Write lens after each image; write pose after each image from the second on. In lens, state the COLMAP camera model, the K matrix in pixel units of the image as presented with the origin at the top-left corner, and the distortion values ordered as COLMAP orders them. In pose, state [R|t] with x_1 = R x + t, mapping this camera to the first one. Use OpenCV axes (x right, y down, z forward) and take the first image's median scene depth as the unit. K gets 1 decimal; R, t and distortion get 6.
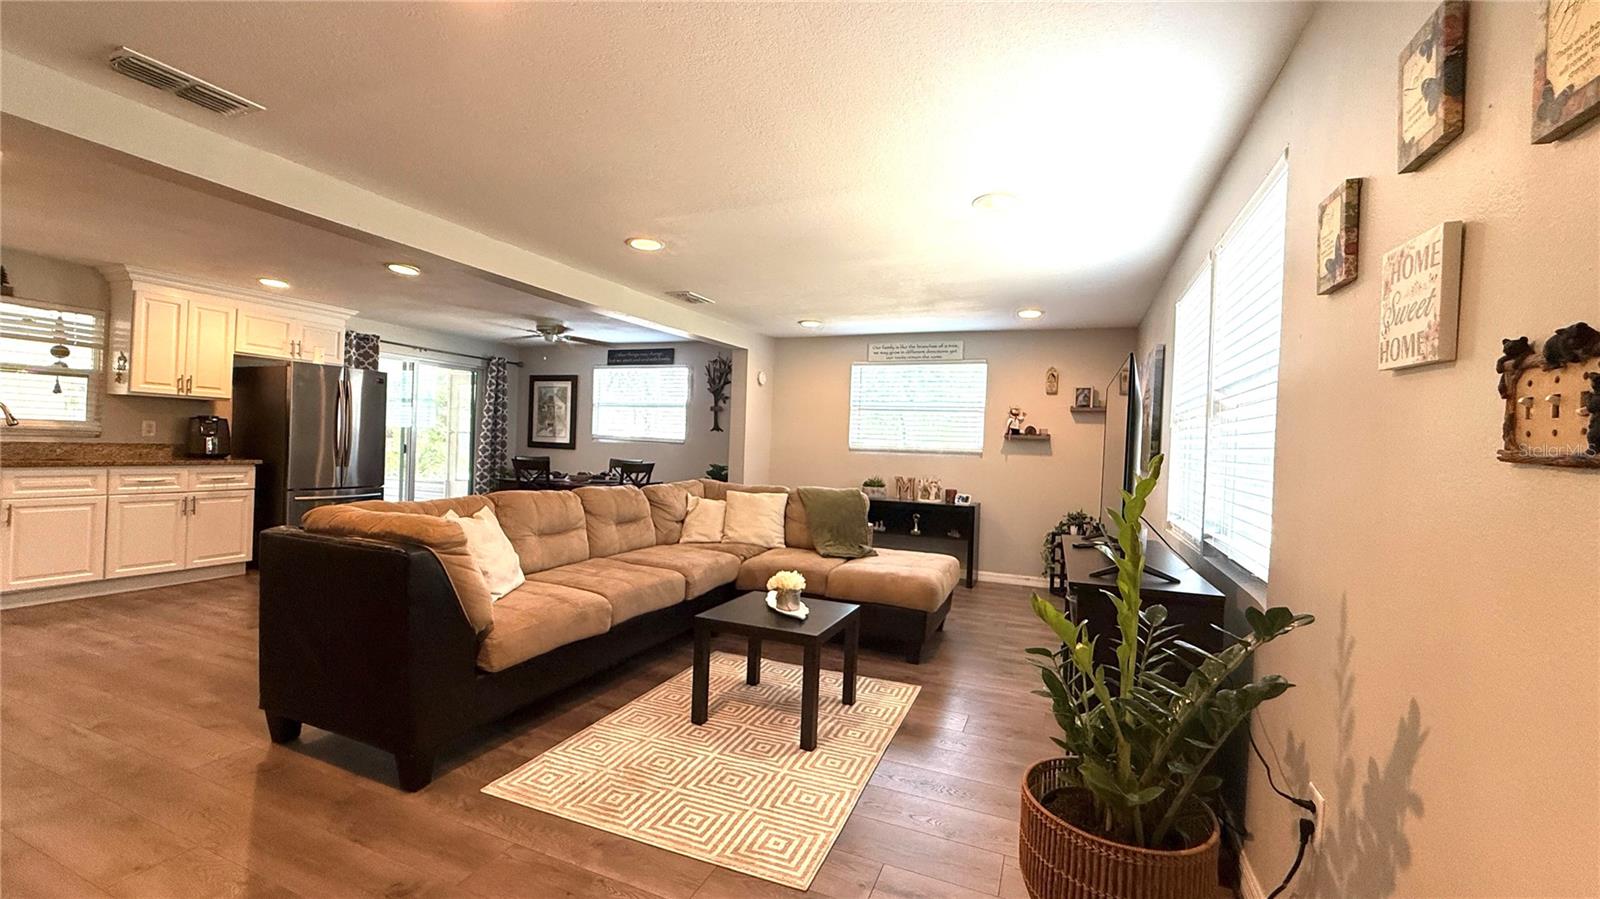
lens RADIAL K [[637.5, 0, 798.9], [0, 637.5, 450.5], [0, 0, 1]] dist [-0.001155, 0.000472]
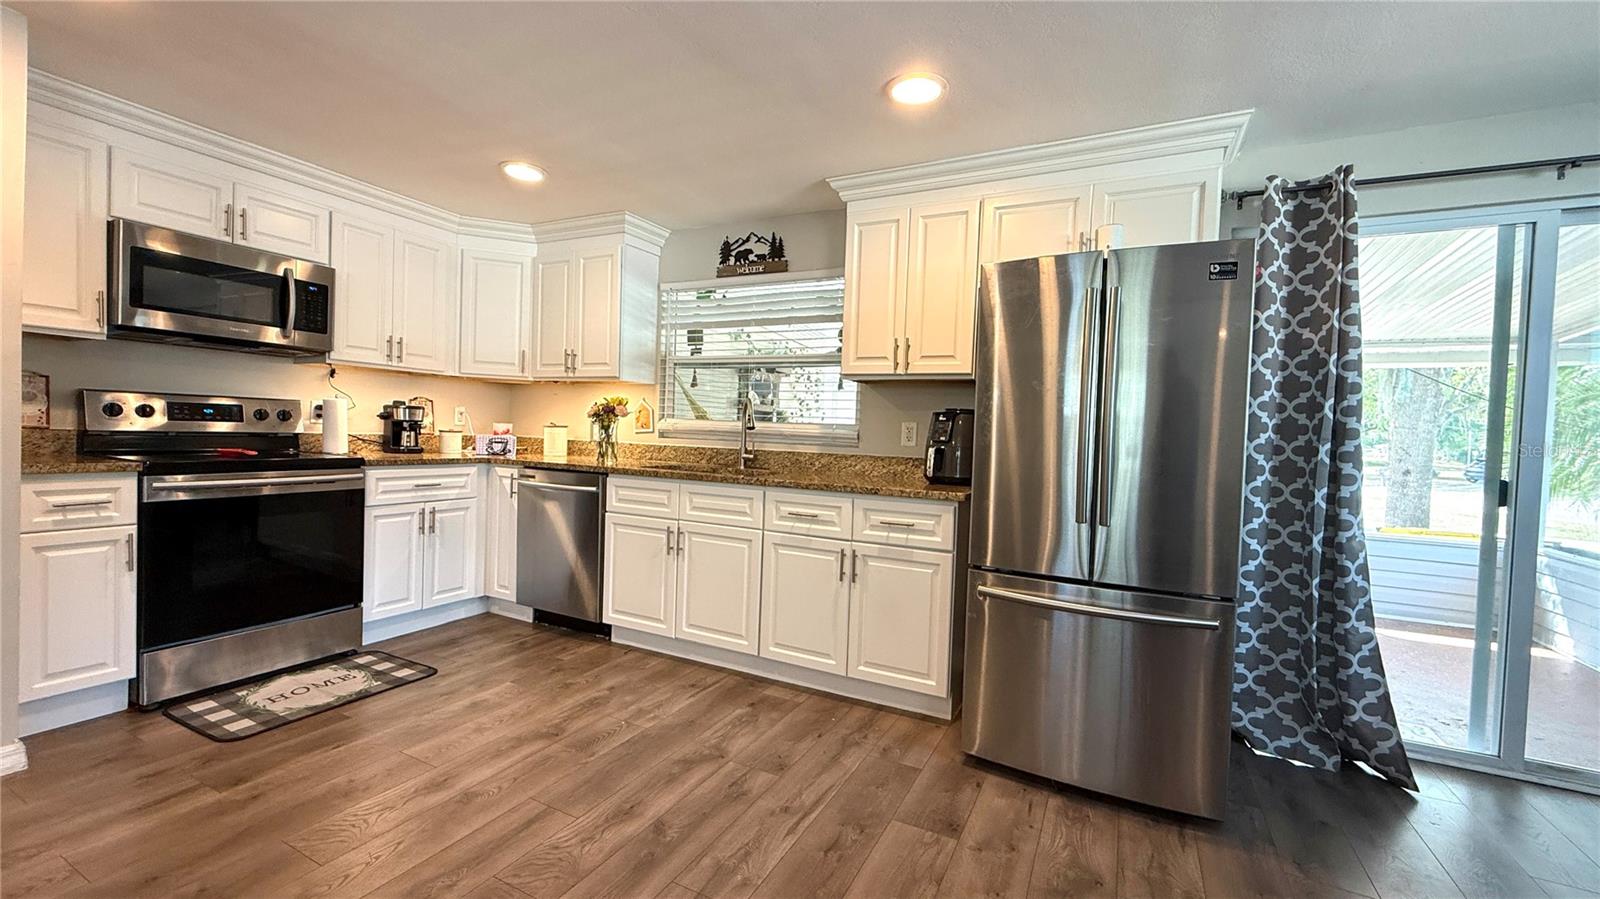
lens RADIAL K [[637.5, 0, 798.9], [0, 637.5, 450.5], [0, 0, 1]] dist [-0.001155, 0.000472]
pose [[-0.075575, -0.014865, -0.997029, -0.327657], [-0.047503, 0.998807, -0.011291, -0.004683], [0.996008, 0.046508, -0.076191, 0.827347]]
